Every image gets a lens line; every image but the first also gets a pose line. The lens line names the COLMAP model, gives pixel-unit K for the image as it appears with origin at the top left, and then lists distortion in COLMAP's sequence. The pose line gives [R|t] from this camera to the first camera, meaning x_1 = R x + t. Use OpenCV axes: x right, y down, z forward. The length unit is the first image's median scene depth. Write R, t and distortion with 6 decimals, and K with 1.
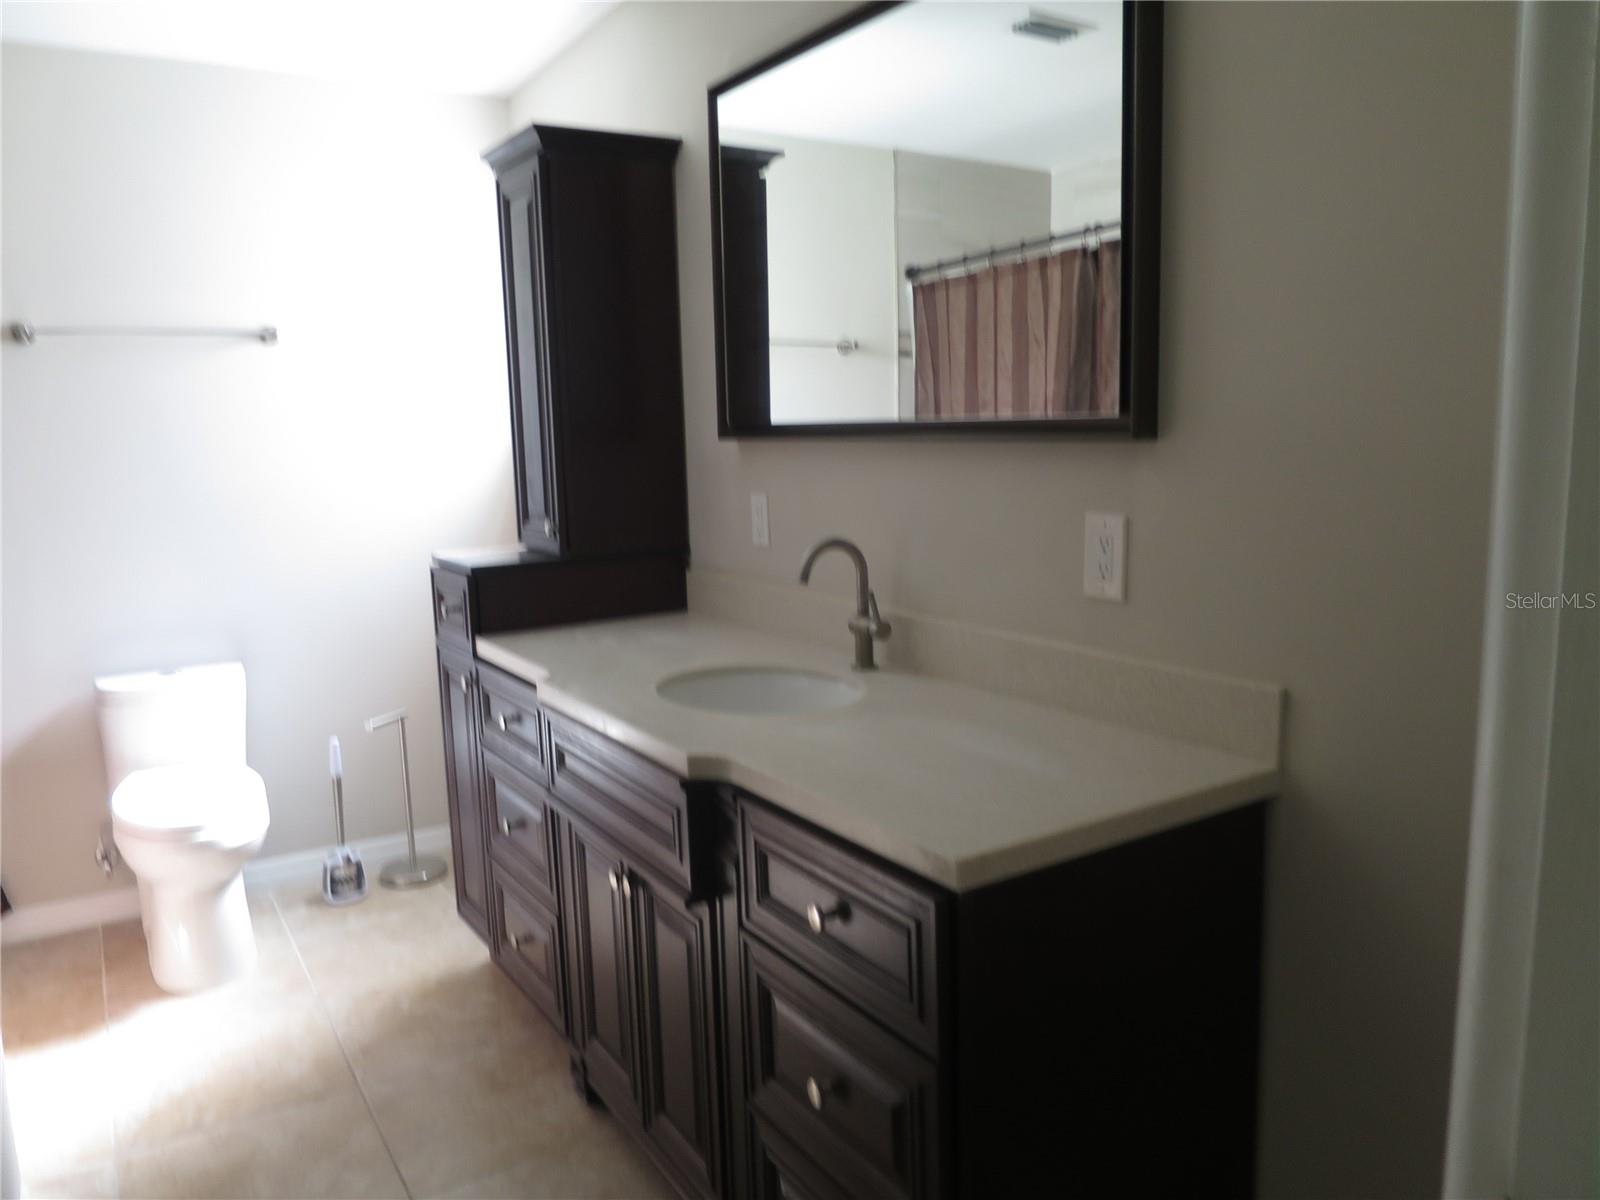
lens RADIAL K [[1162.7, 0, 800.0], [0, 1162.7, 600.0], [0, 0, 1]] dist [-0.000649, -0.000005]
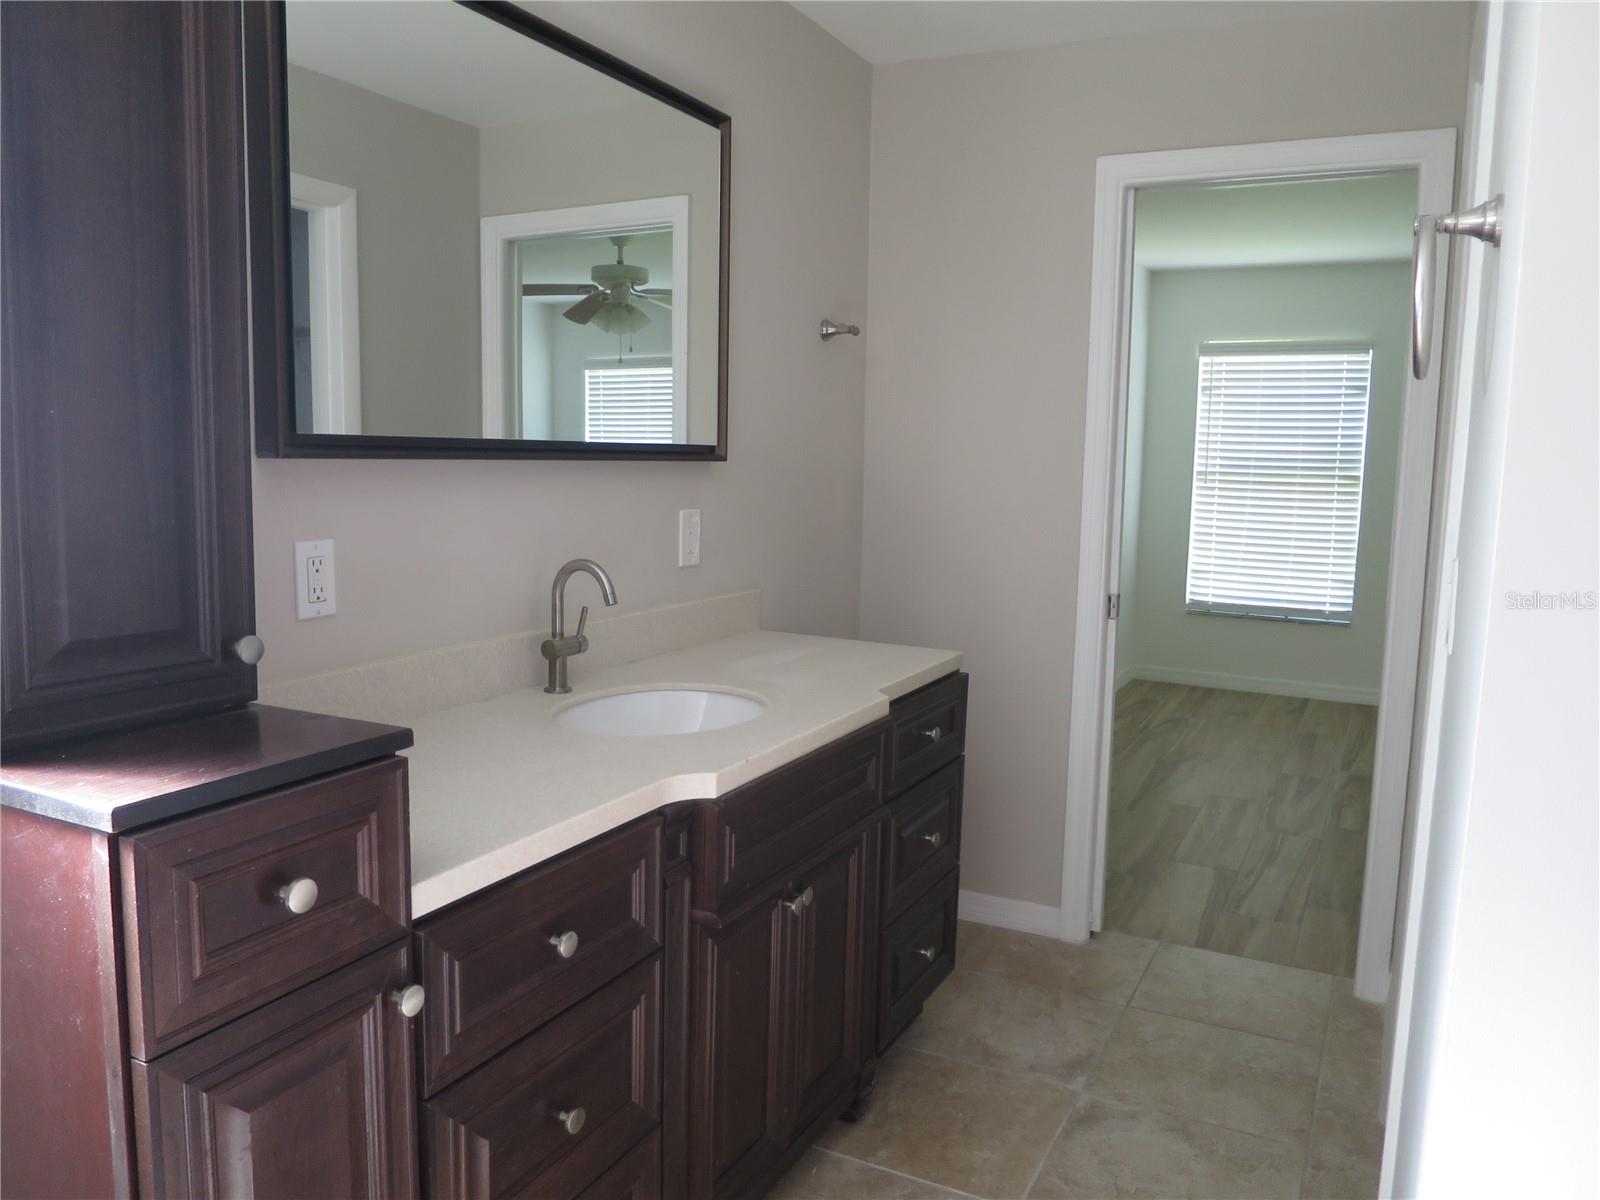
lens RADIAL K [[1162.7, 0, 800.0], [0, 1162.7, 600.0], [0, 0, 1]] dist [-0.000649, -0.000005]
pose [[-0.504134, -0.103689, 0.857378, -0.737952], [0.112795, 0.976357, 0.184401, -0.148651], [-0.856228, 0.189671, -0.480520, 1.096296]]
